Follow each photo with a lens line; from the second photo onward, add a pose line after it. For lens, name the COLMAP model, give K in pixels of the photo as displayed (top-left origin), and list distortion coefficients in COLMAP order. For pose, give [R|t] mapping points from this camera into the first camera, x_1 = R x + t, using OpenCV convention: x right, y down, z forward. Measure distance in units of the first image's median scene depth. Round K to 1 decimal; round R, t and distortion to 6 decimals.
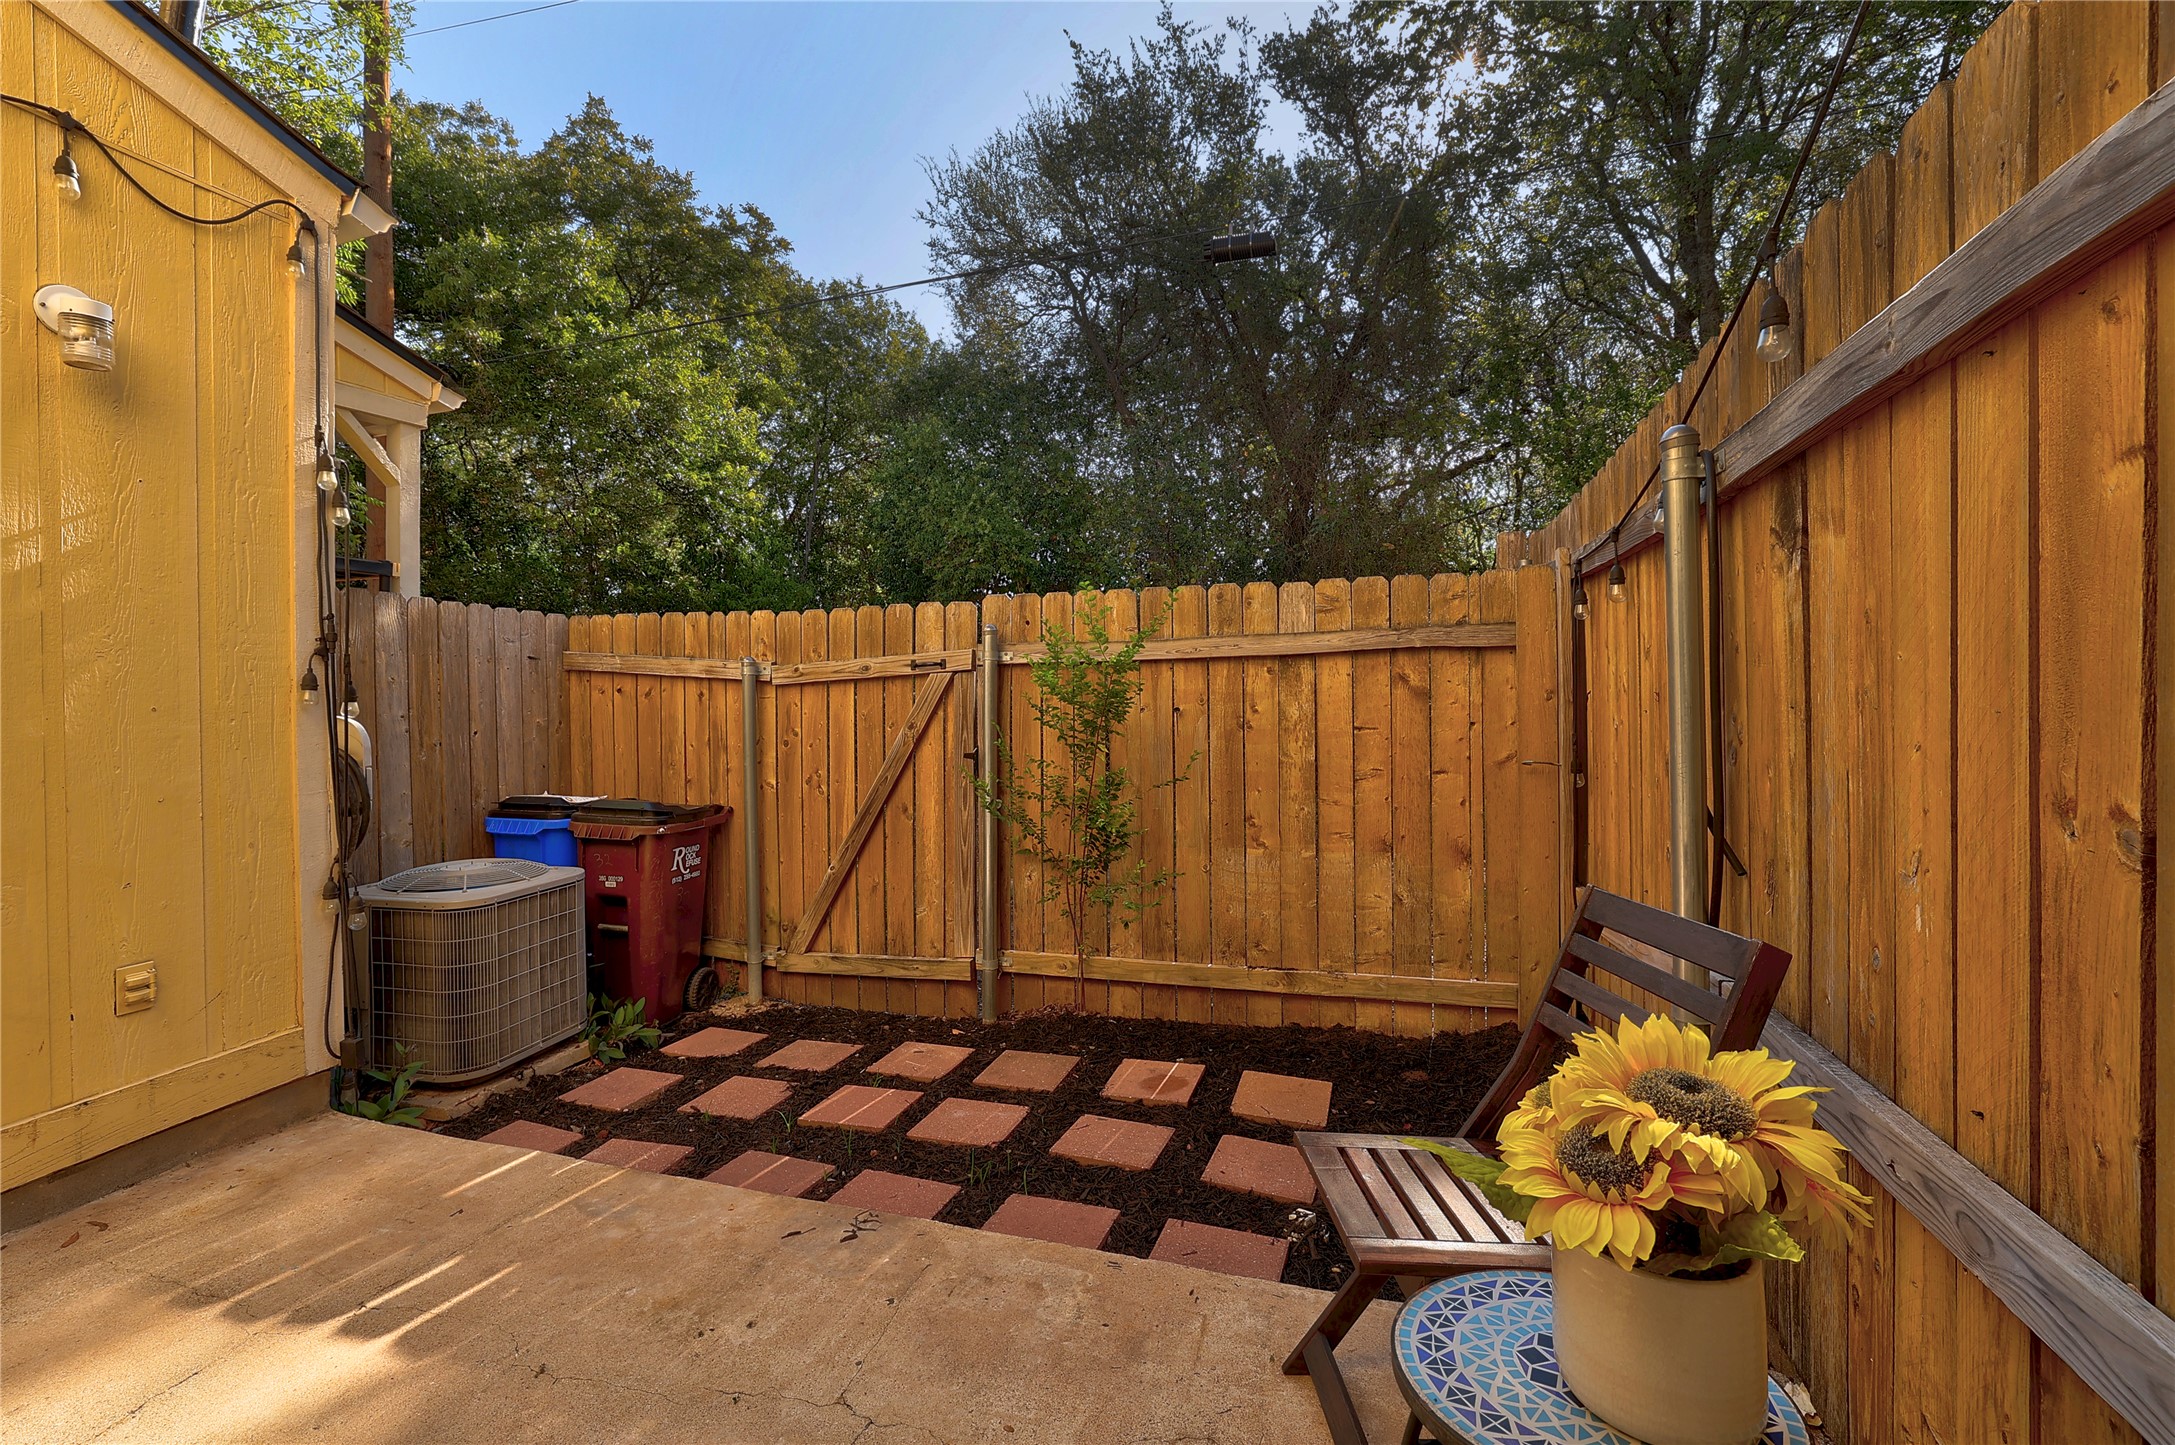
lens RADIAL K [[958.1, 0, 1087.5], [0, 958.1, 722.5], [0, 0, 1]] dist [-0.052569, -0.000020]
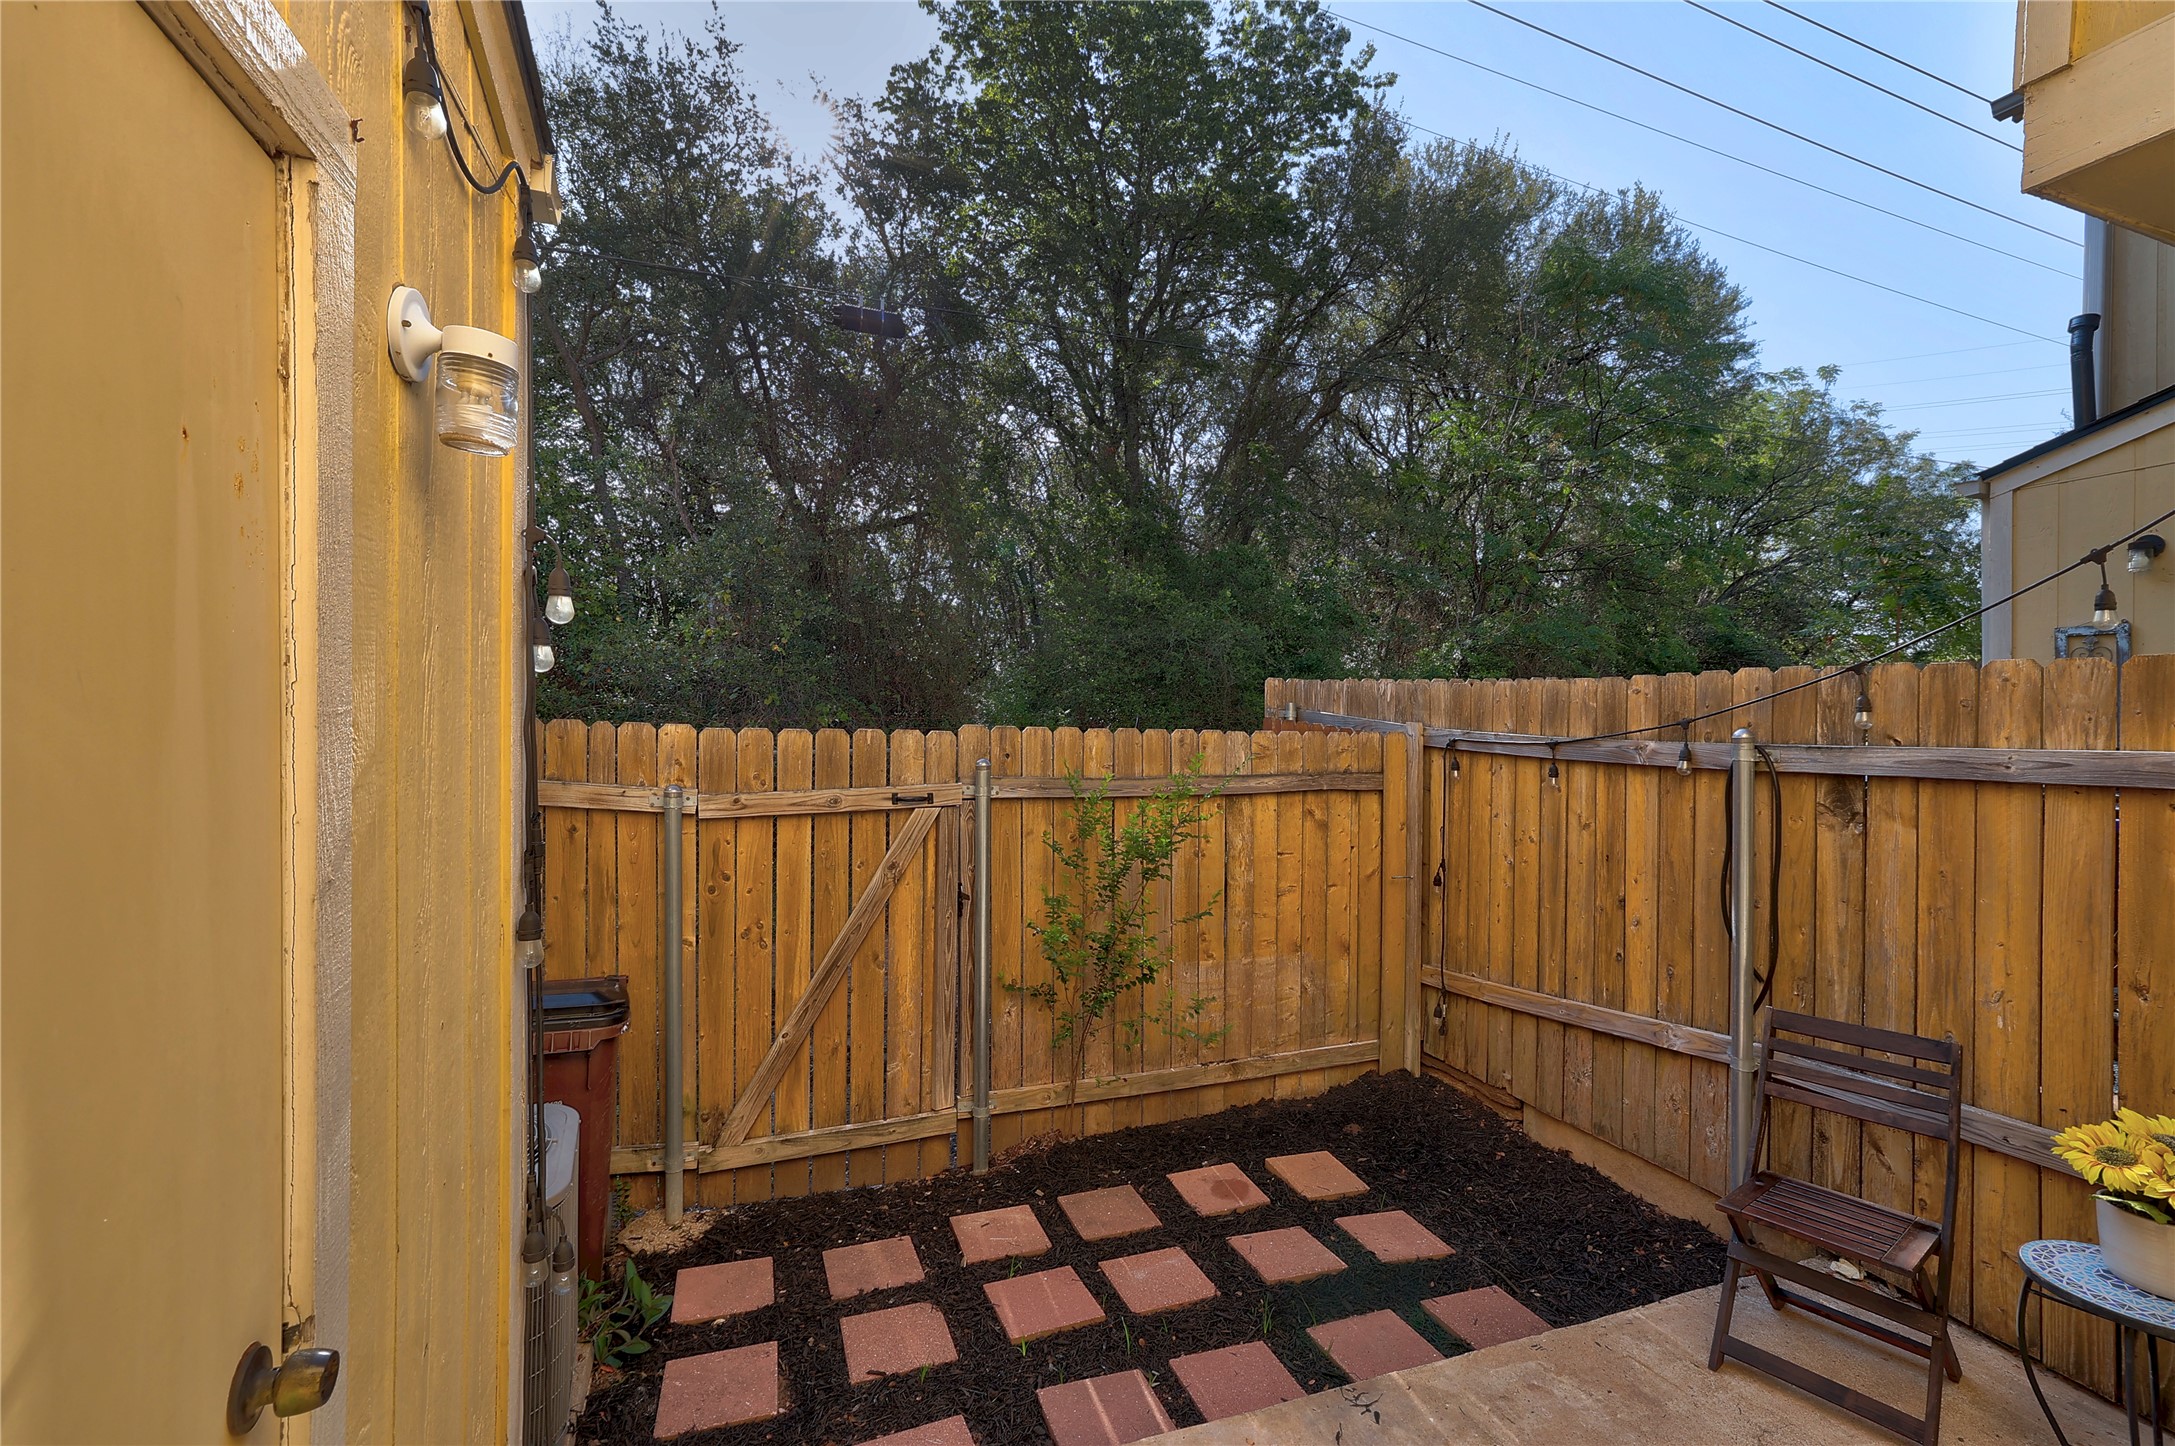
lens RADIAL K [[938.4, 0, 1087.5], [0, 938.4, 723.0], [0, 0, 1]] dist [-0.050230, 0.000158]
pose [[0.783394, 0.031656, 0.620719, -0.646672], [-0.018440, 0.999446, -0.027698, -0.120879], [-0.621252, 0.010252, 0.783544, 0.201706]]
